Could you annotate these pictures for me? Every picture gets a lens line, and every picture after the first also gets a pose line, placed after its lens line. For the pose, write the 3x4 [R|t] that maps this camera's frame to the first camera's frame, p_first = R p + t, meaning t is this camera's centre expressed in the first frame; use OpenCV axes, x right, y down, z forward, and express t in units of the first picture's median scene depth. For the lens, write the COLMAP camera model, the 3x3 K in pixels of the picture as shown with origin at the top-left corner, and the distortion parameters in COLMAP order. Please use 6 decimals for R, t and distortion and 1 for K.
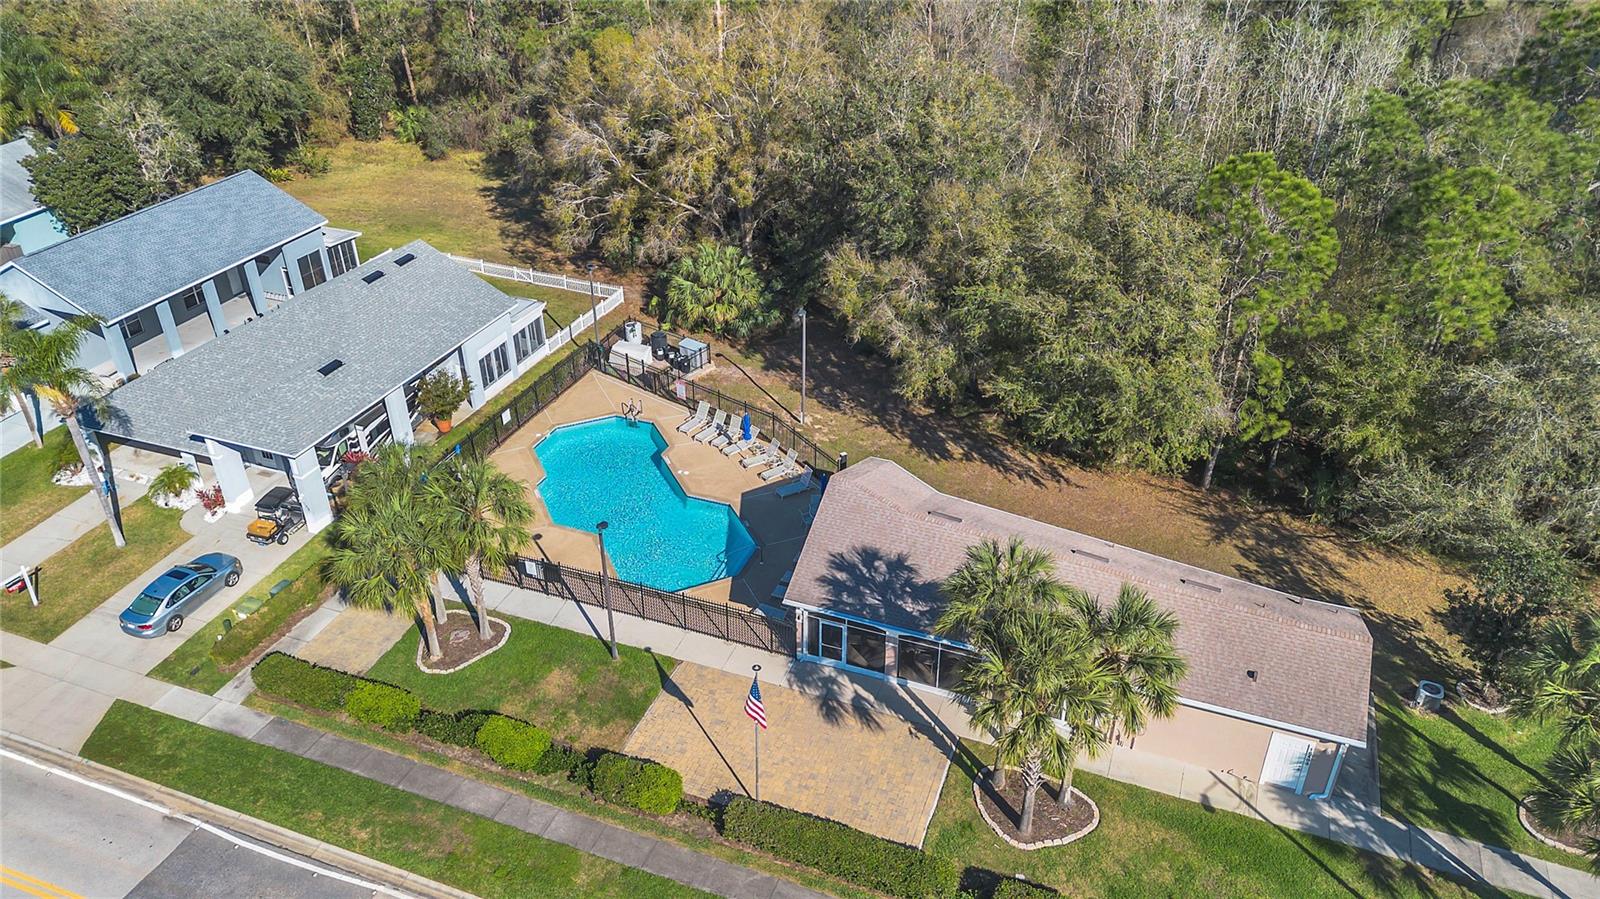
lens RADIAL K [[1133.1, 0, 800.0], [0, 1133.1, 449.5], [0, 0, 1]] dist [0.001257, -0.001282]
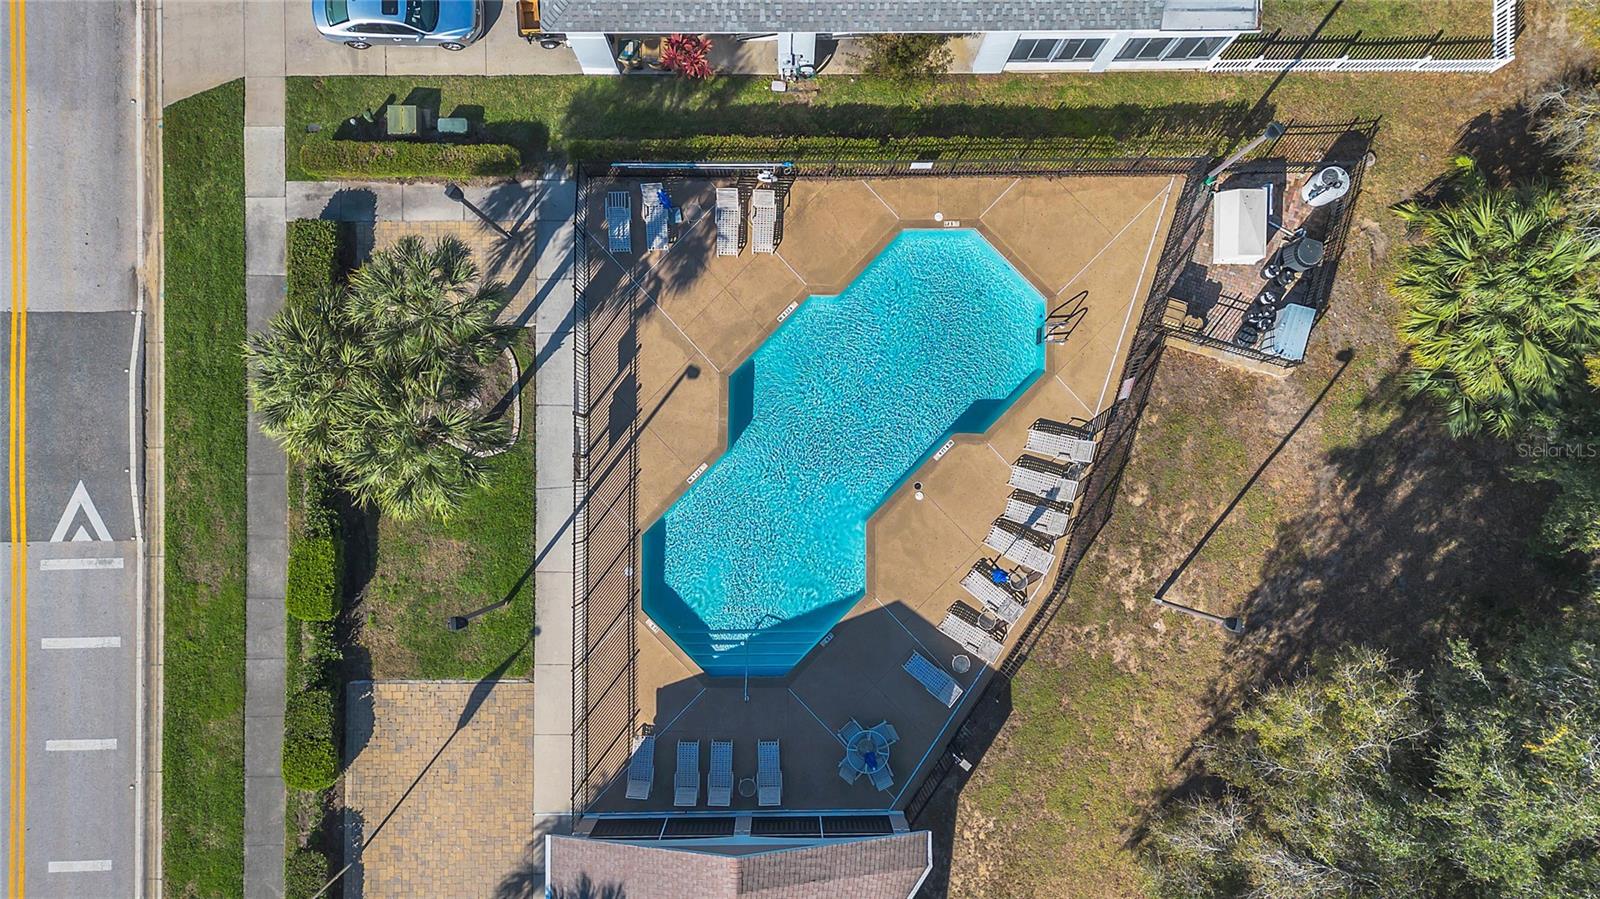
lens RADIAL K [[1133.1, 0, 800.0], [0, 1133.1, 449.5], [0, 0, 1]] dist [0.001257, -0.001282]
pose [[0.362315, 0.932033, 0.006540, -0.201481], [-0.485383, 0.182686, 0.855002, -0.651652], [0.795695, -0.312955, 0.518583, 0.812754]]
